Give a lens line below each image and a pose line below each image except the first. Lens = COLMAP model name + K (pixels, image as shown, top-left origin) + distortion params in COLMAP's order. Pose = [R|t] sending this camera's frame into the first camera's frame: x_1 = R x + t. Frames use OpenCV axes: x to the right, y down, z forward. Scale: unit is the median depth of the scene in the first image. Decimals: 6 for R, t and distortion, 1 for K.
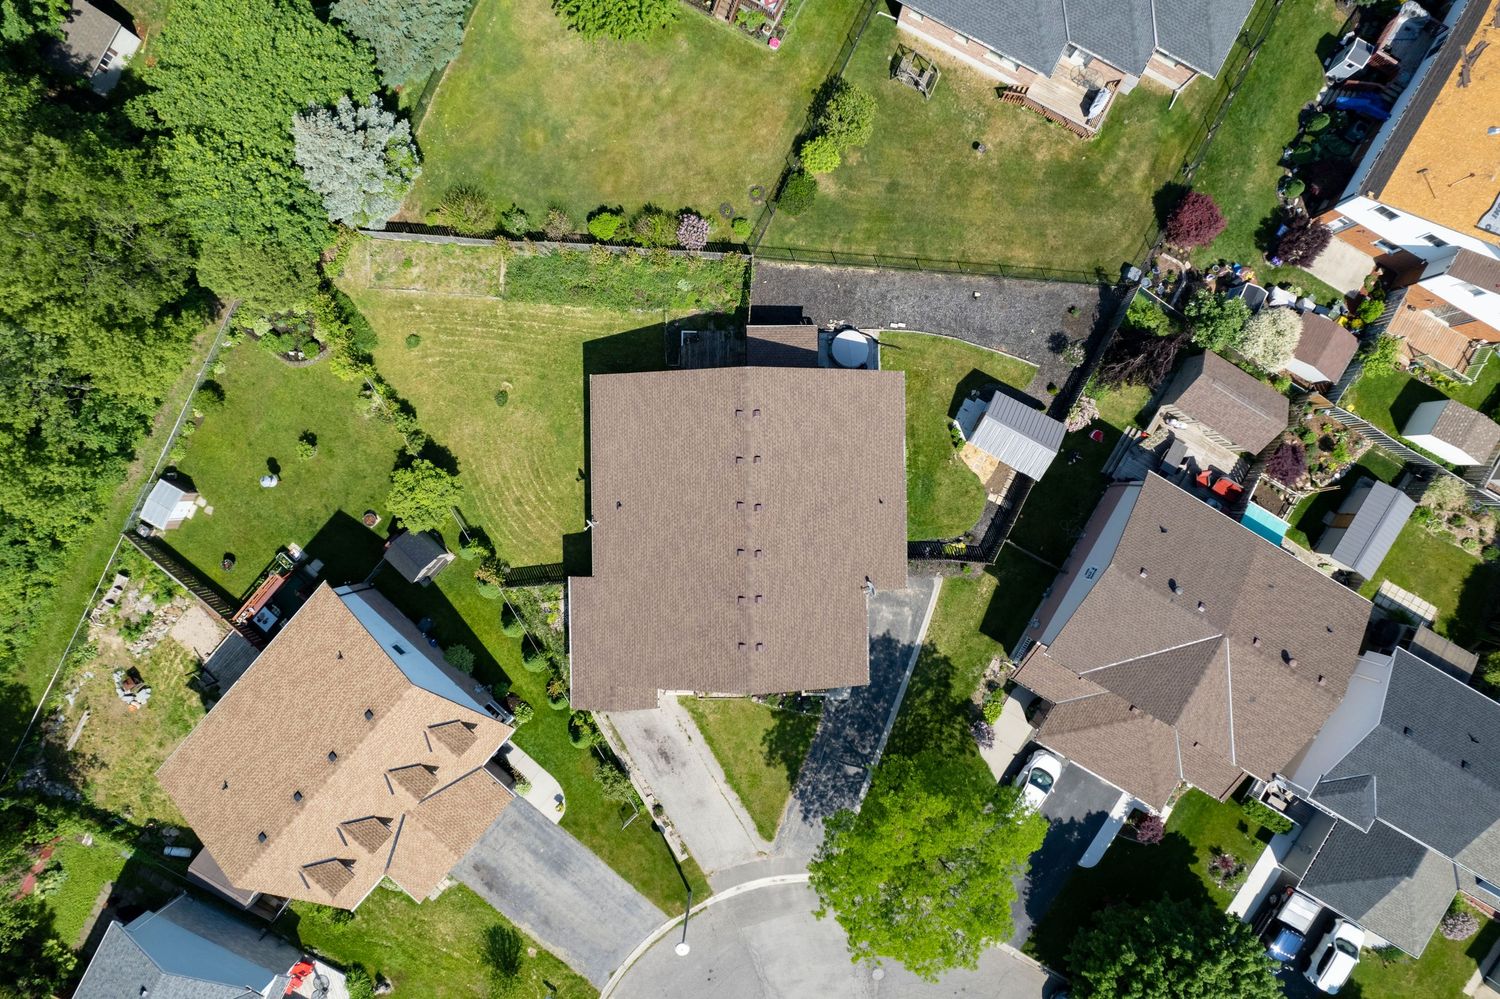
lens RADIAL K [[957.3, 0, 748.2], [0, 957.3, 505.6], [0, 0, 1]] dist [-0.060532, 0.049714]
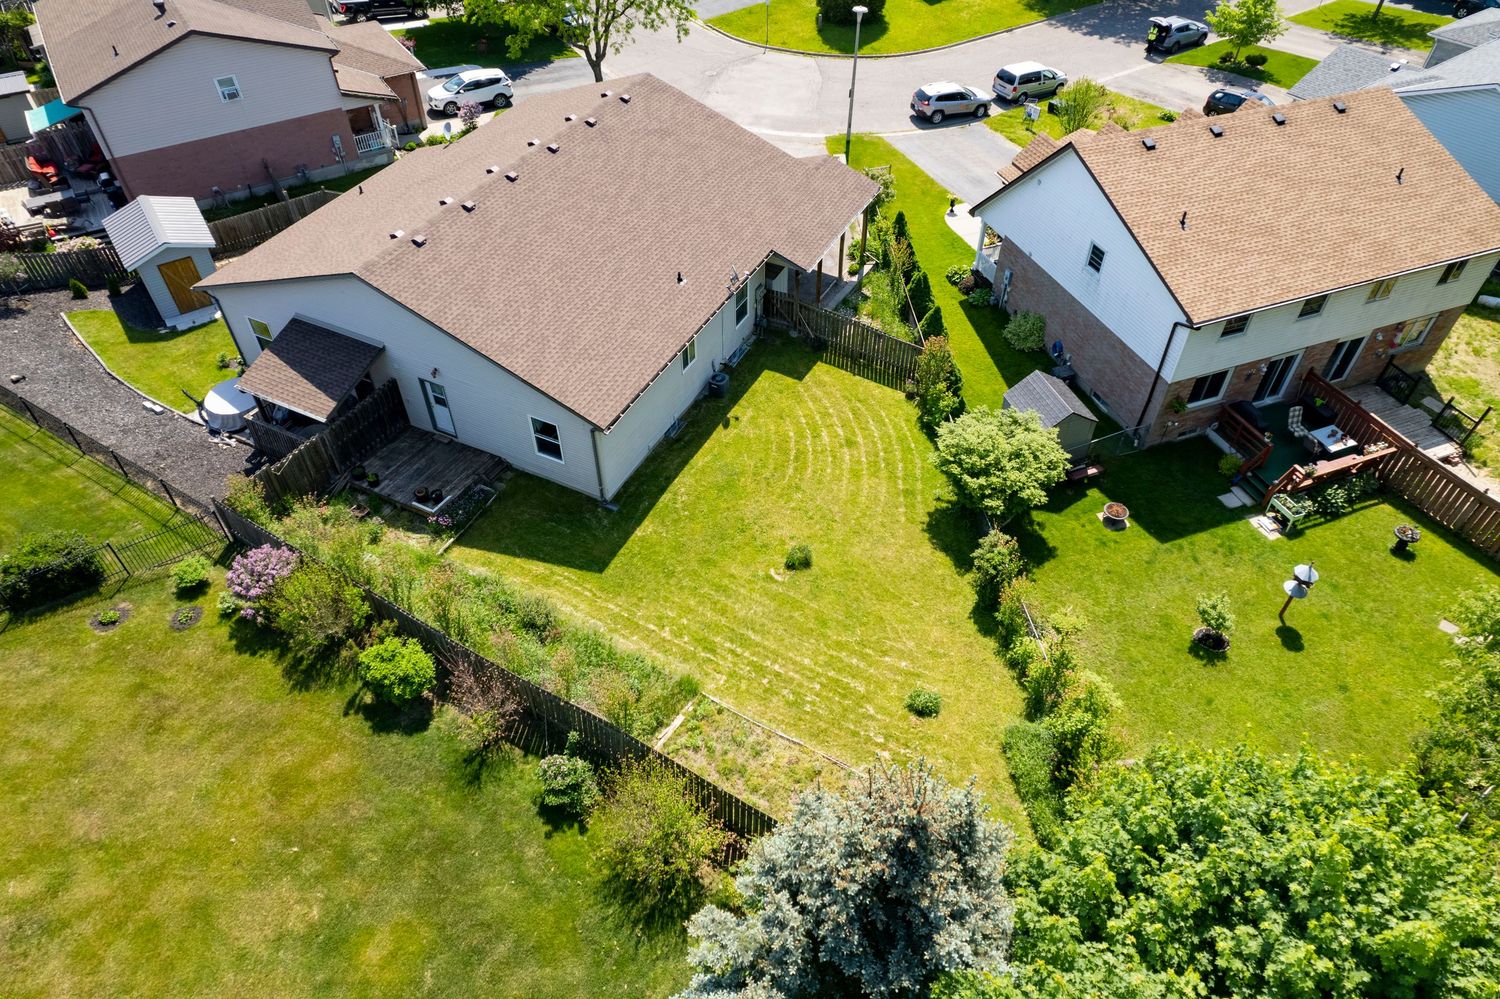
lens RADIAL K [[957.3, 0, 748.4], [0, 957.3, 504.8], [0, 0, 1]] dist [-0.060532, 0.049714]
pose [[-0.888516, -0.325408, 0.323494, -0.387615], [0.458819, -0.637655, 0.618774, -0.419708], [0.004924, 0.698216, 0.715870, 0.609621]]
